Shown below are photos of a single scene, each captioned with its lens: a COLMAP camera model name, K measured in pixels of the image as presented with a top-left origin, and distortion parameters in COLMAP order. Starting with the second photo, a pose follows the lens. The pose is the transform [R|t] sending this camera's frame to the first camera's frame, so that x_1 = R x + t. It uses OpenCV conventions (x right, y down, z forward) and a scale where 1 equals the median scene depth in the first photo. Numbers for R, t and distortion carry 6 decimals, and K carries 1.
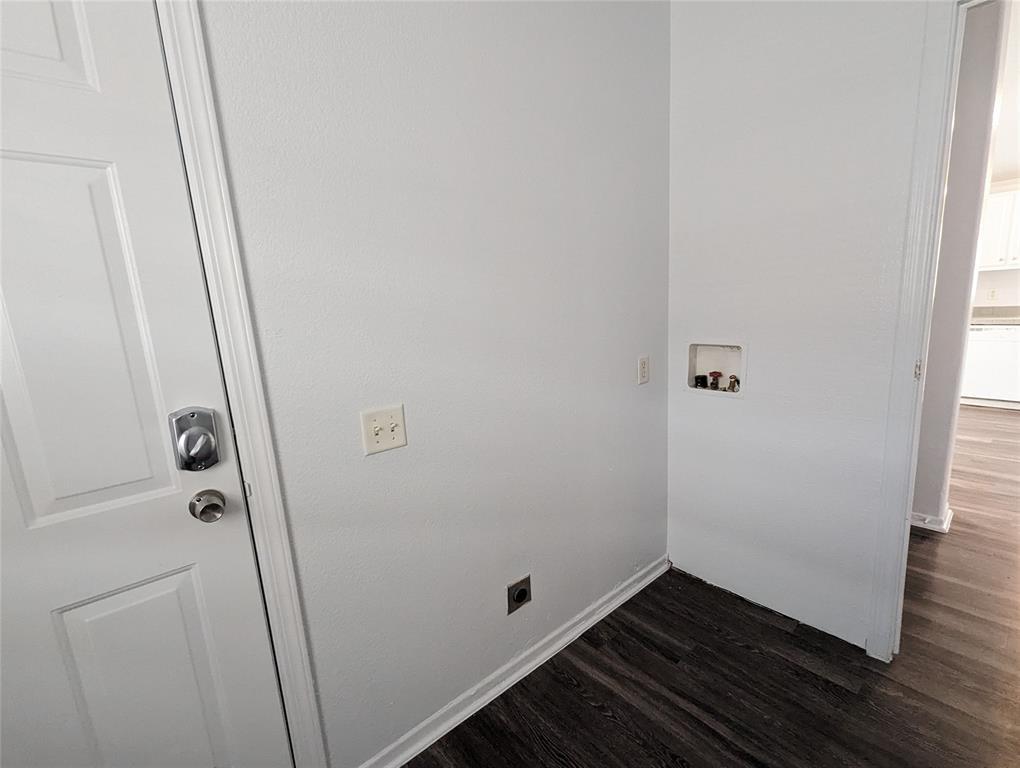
lens RADIAL K [[459.0, 0, 517.4], [0, 459.0, 392.5], [0, 0, 1]] dist [0.002792, 0.000180]
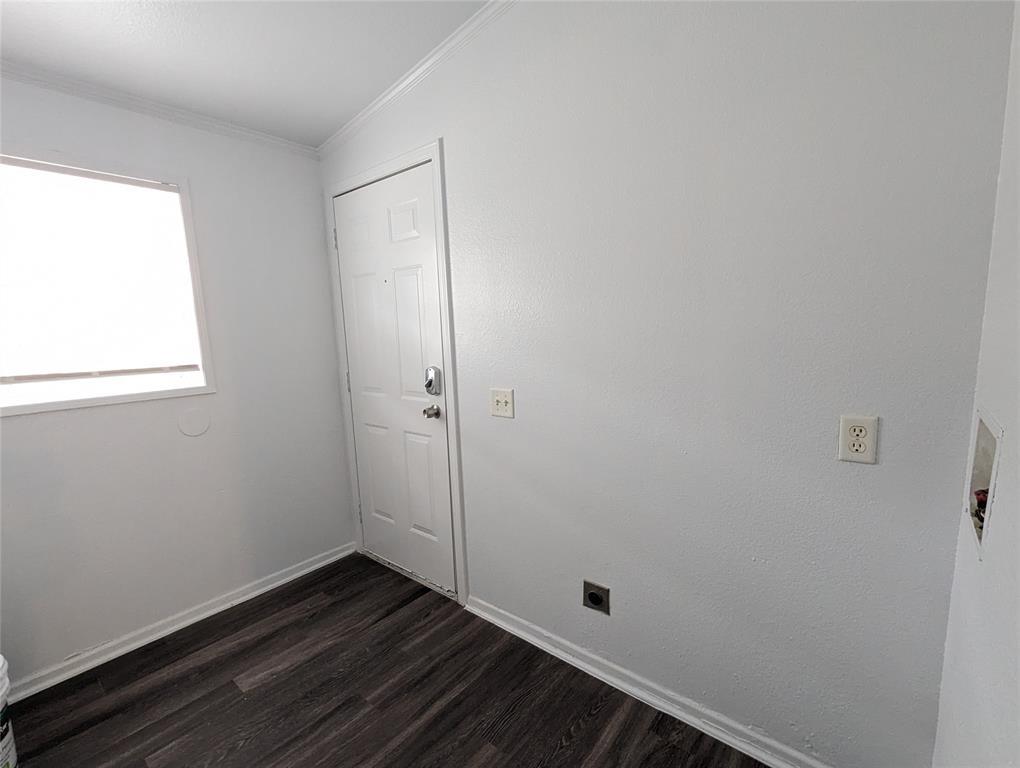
lens RADIAL K [[459.0, 0, 517.4], [0, 459.0, 392.5], [0, 0, 1]] dist [0.002792, 0.000180]
pose [[0.184048, 0.188770, -0.964620, 1.000207], [-0.167288, 0.973083, 0.158508, -0.172481], [0.968577, 0.132196, 0.210673, 0.602809]]
